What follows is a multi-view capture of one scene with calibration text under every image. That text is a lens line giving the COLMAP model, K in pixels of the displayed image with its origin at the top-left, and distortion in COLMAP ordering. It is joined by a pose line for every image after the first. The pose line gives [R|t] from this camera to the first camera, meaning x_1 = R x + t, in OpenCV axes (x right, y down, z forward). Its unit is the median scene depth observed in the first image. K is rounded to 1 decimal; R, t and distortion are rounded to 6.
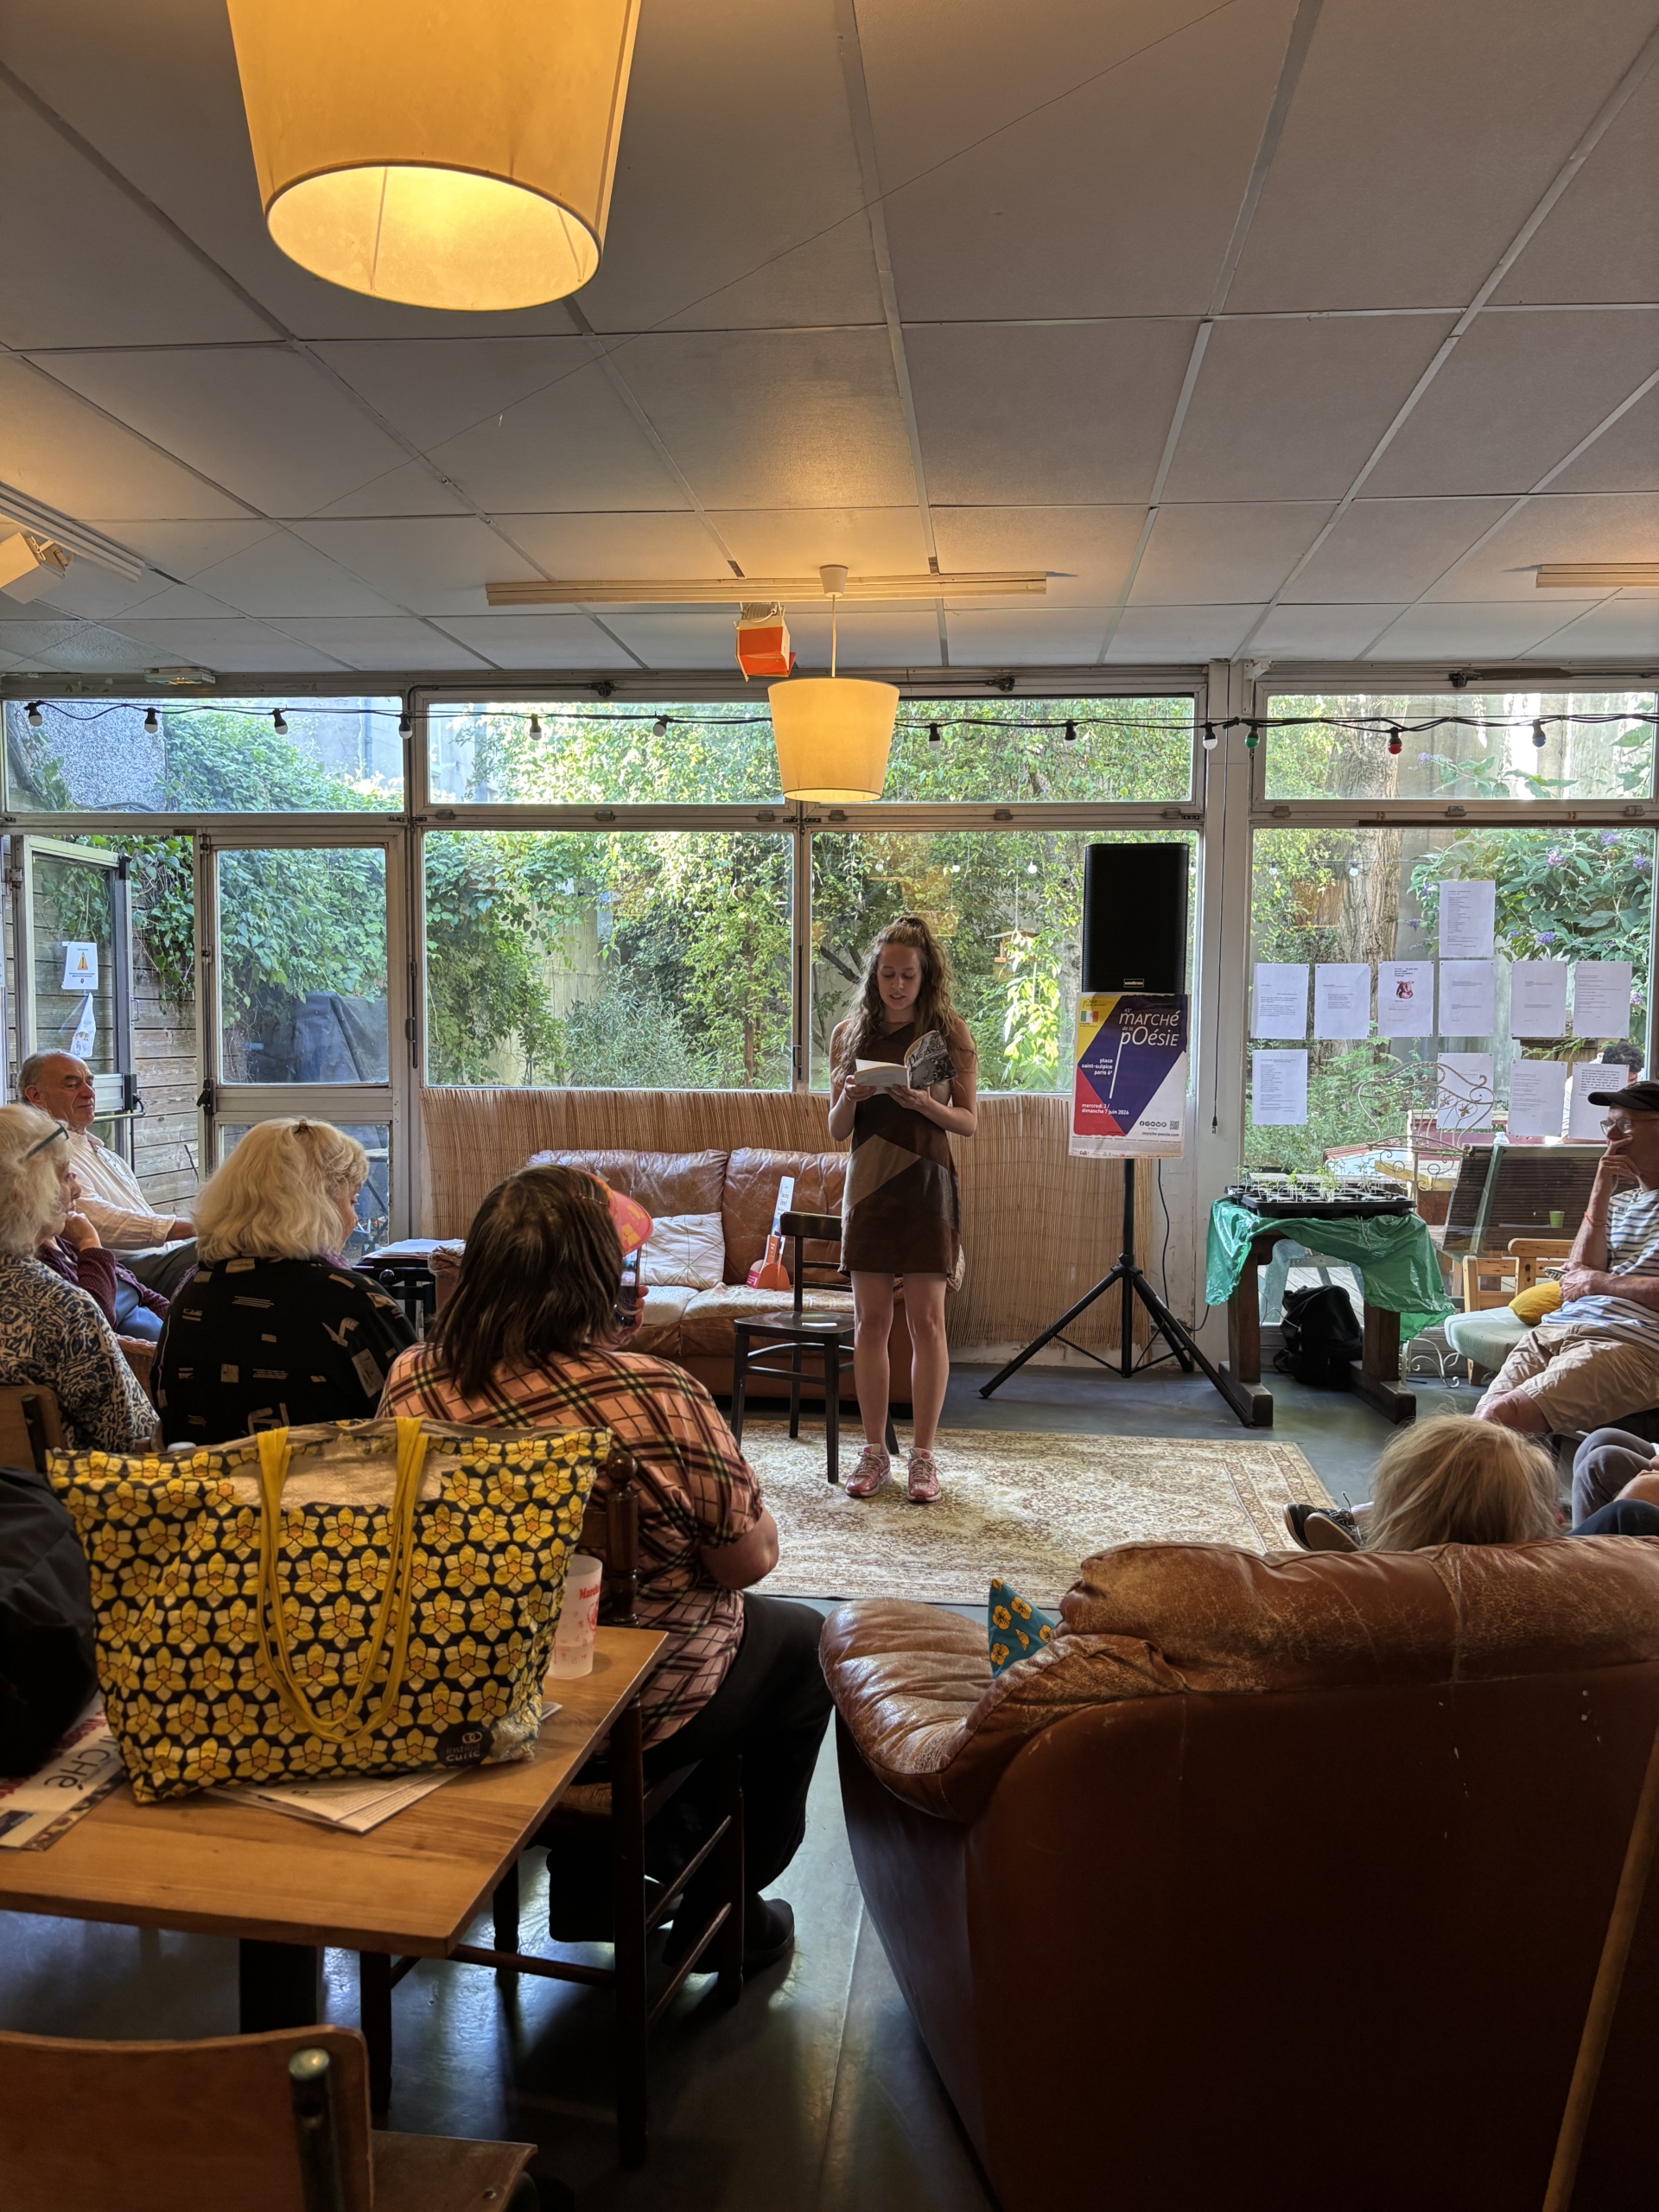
lens RADIAL K [[1683.2, 0, 829.5], [0, 1683.2, 1106.0], [0, 0, 1]] dist [0.037433, -0.002221]
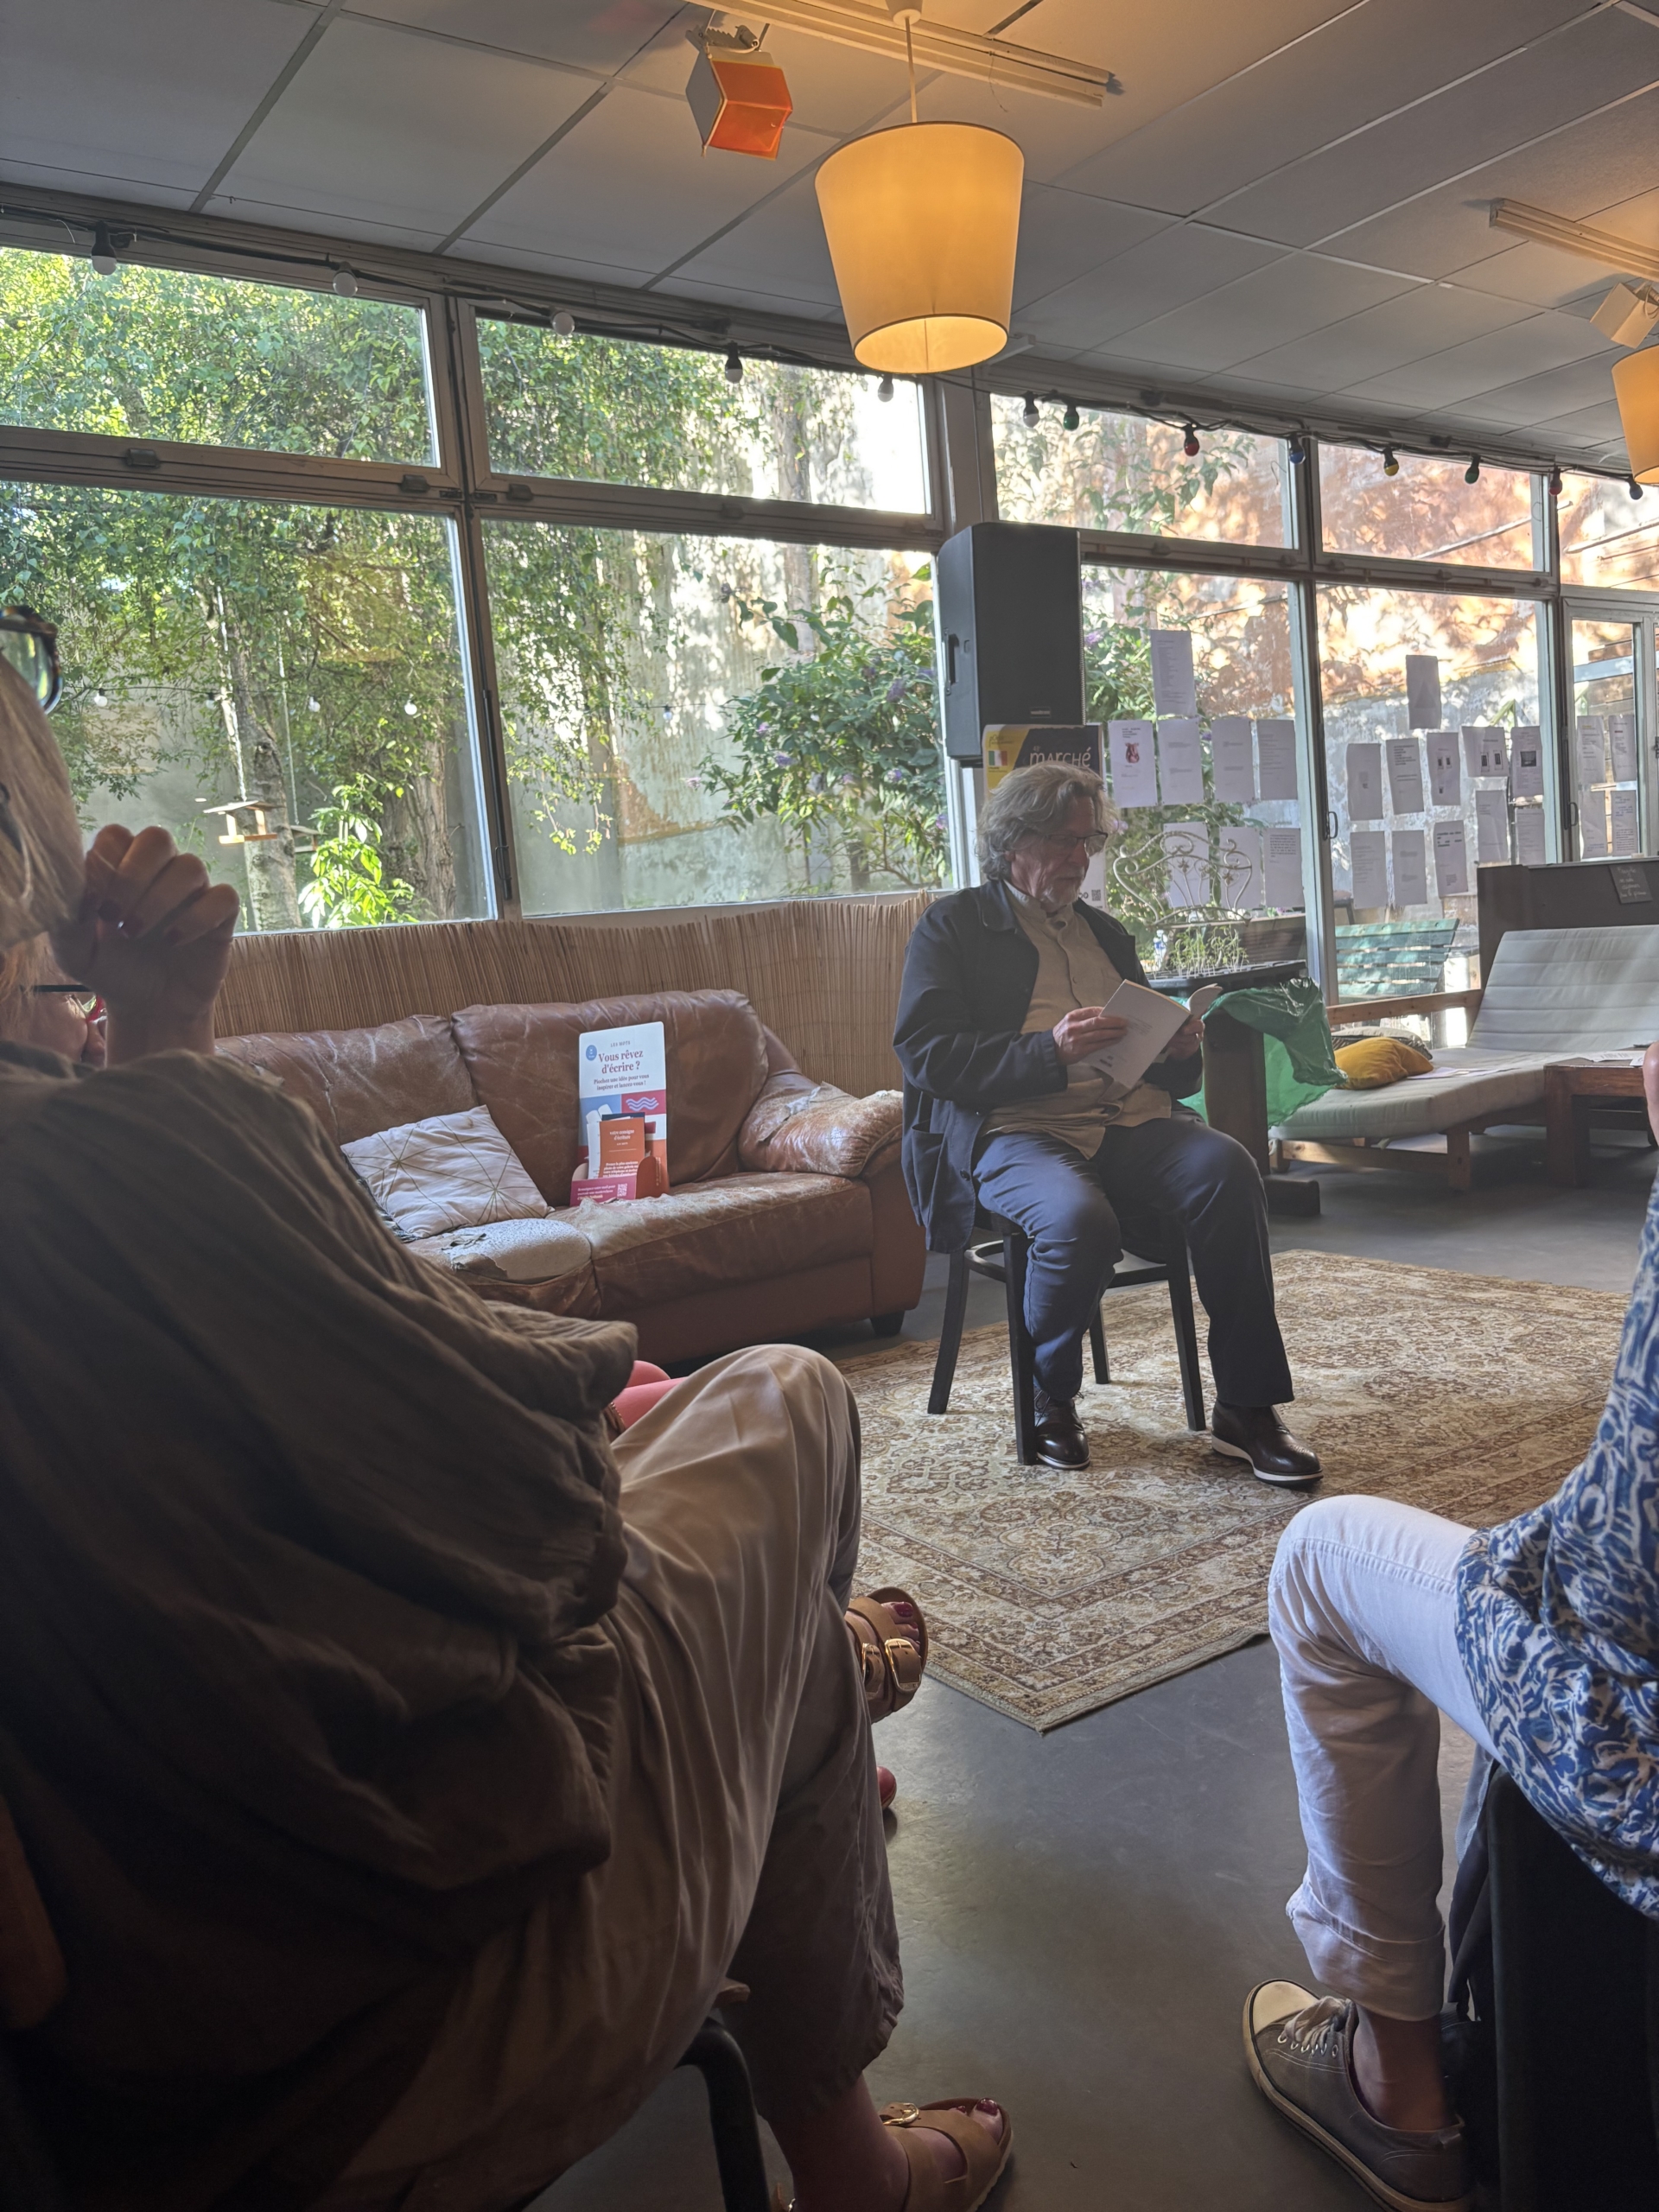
lens RADIAL K [[1683.2, 0, 829.5], [0, 1683.2, 1106.0], [0, 0, 1]] dist [0.037433, -0.002221]
pose [[0.745847, -0.132913, 0.652722, -0.376733], [0.128630, 0.990186, 0.054649, 0.045524], [-0.653579, 0.043200, 0.755624, 0.439068]]
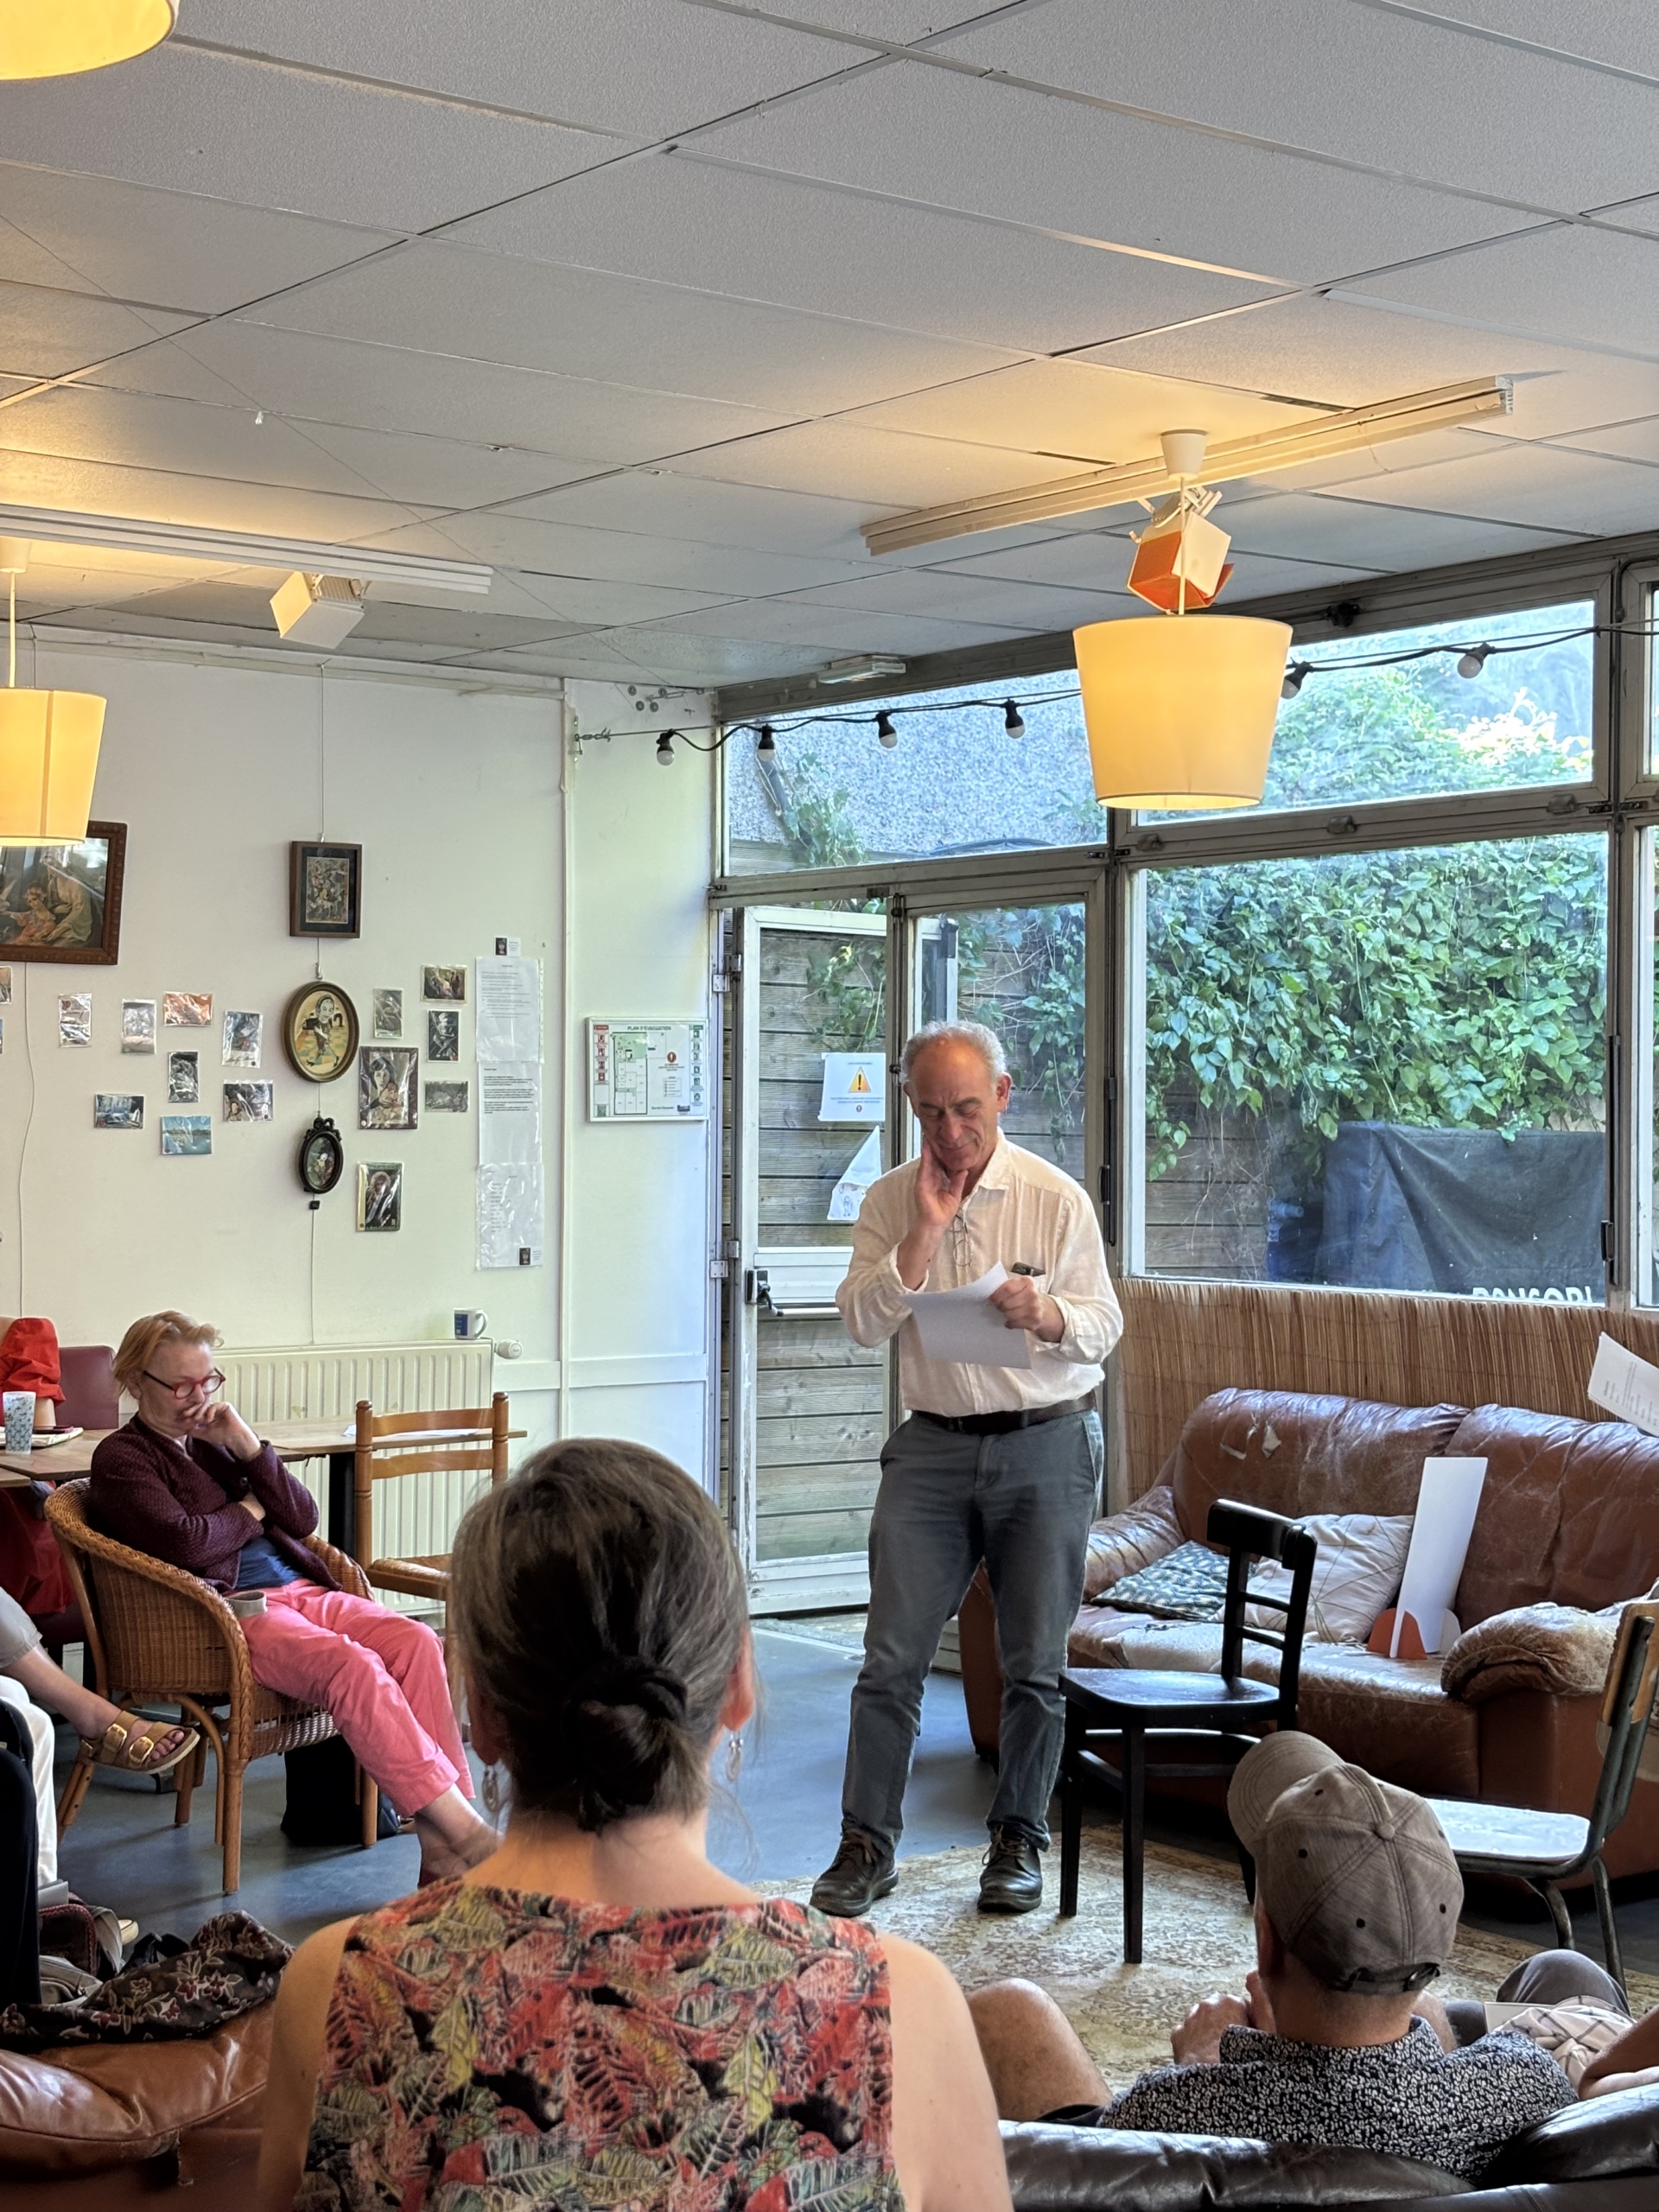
lens RADIAL K [[3370.9, 0, 831.9], [0, 3370.9, 1048.5], [0, 0, 1]] dist [0.350039, 0.013343]
pose [[0.691514, -0.018910, -0.722116, 0.626202], [-0.042875, 0.996821, -0.067161, -0.007037], [0.721090, 0.077403, 0.688505, 0.056457]]
